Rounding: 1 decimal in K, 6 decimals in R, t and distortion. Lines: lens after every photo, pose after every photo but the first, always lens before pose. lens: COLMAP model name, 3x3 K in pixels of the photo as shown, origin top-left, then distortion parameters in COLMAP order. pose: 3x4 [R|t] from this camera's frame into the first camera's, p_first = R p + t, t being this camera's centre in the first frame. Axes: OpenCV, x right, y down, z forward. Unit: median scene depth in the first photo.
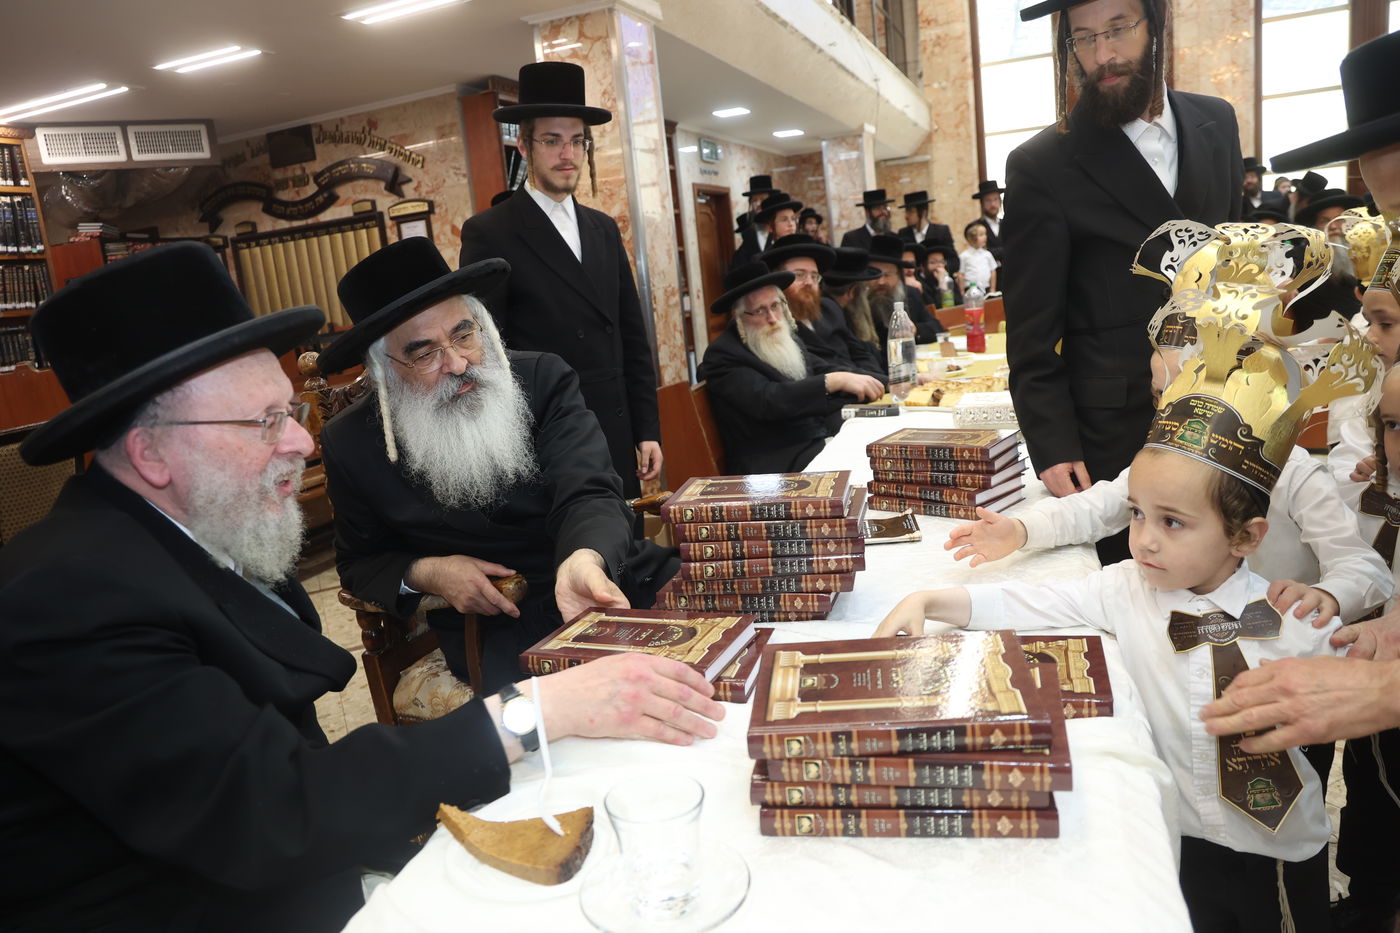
lens RADIAL K [[955.2, 0, 718.5], [0, 955.2, 464.3], [0, 0, 1]] dist [-0.095048, 0.050877]
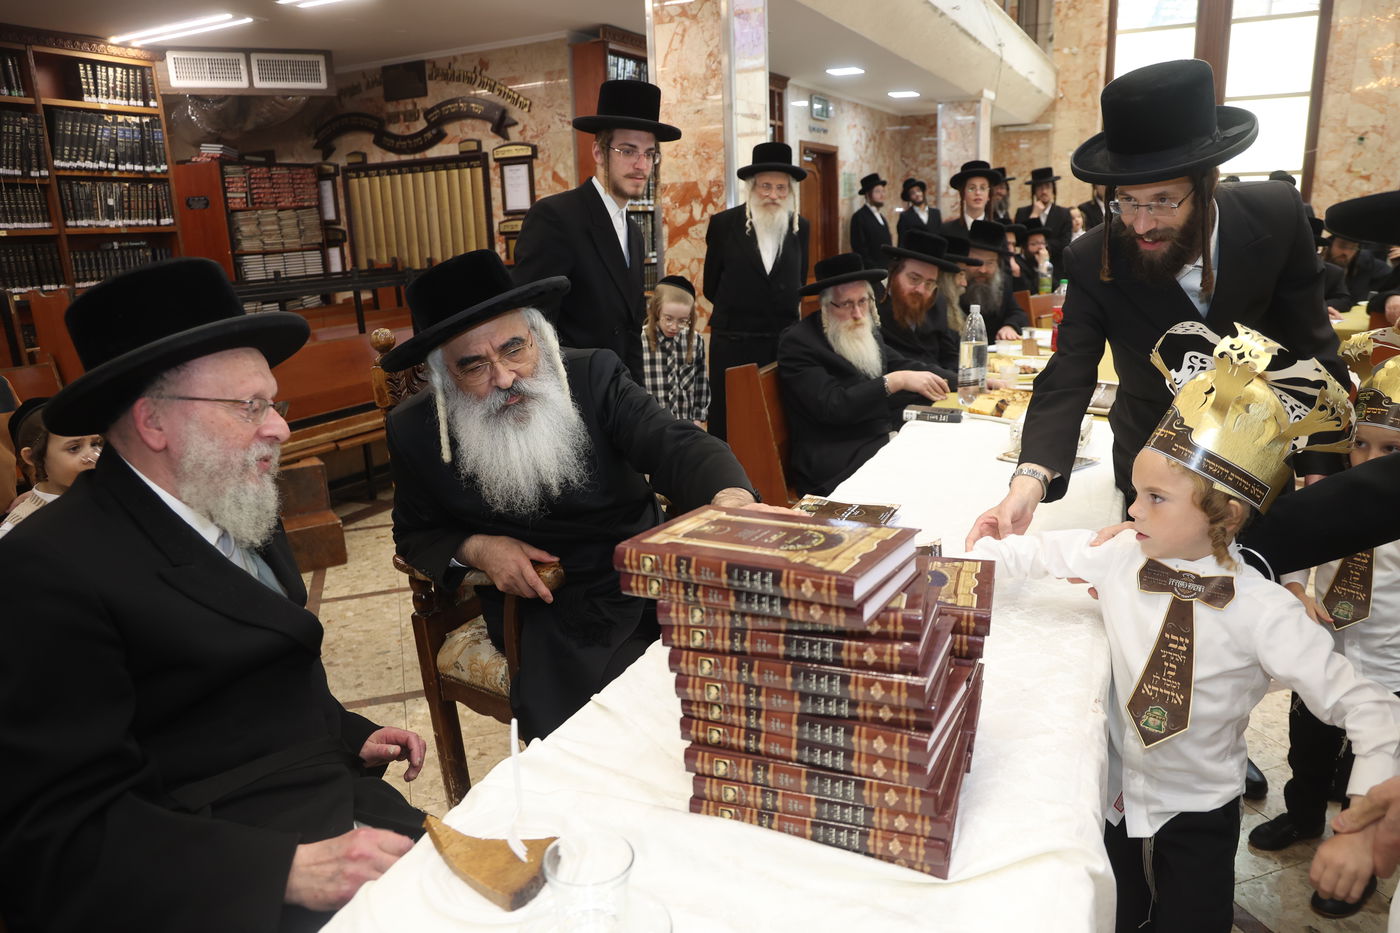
lens RADIAL K [[958.5, 0, 719.1], [0, 958.5, 466.6], [0, 0, 1]] dist [-0.094539, 0.053638]
pose [[0.991225, 0.097466, -0.089292, 0.014522], [-0.091958, 0.993713, 0.063859, -0.020413], [0.094955, -0.055087, 0.993956, -0.008684]]
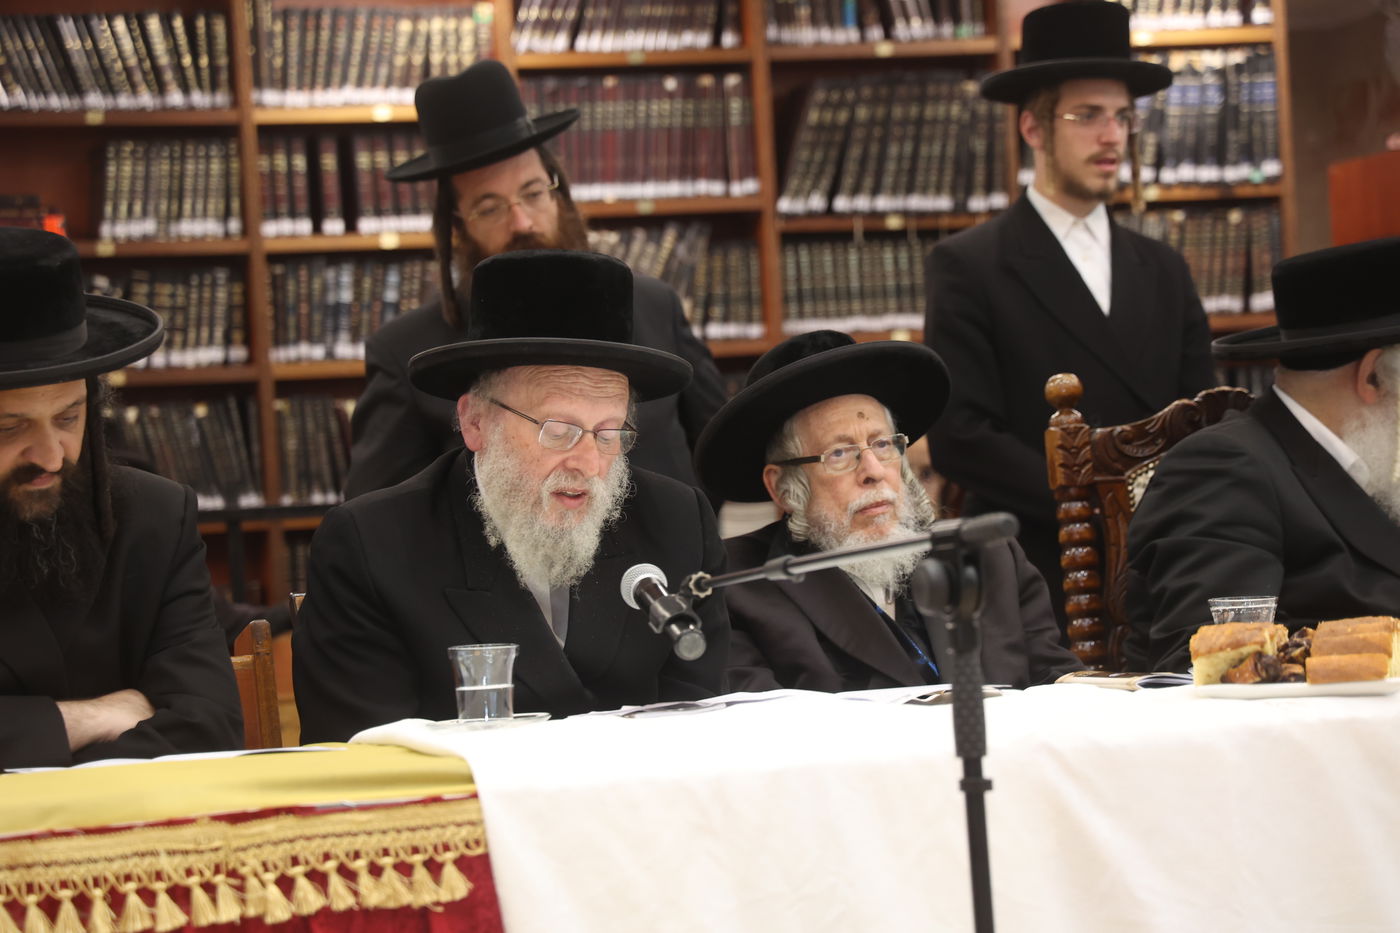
lens RADIAL K [[3994.0, 0, 700.0], [0, 3994.0, 466.5], [0, 0, 1]] dist [0.738950, -1.298954]
pose [[0.603964, 0.046619, -0.795647, 0.522633], [-0.156369, 0.985817, -0.060936, 0.045978], [0.781522, 0.161218, 0.602688, -0.267242]]
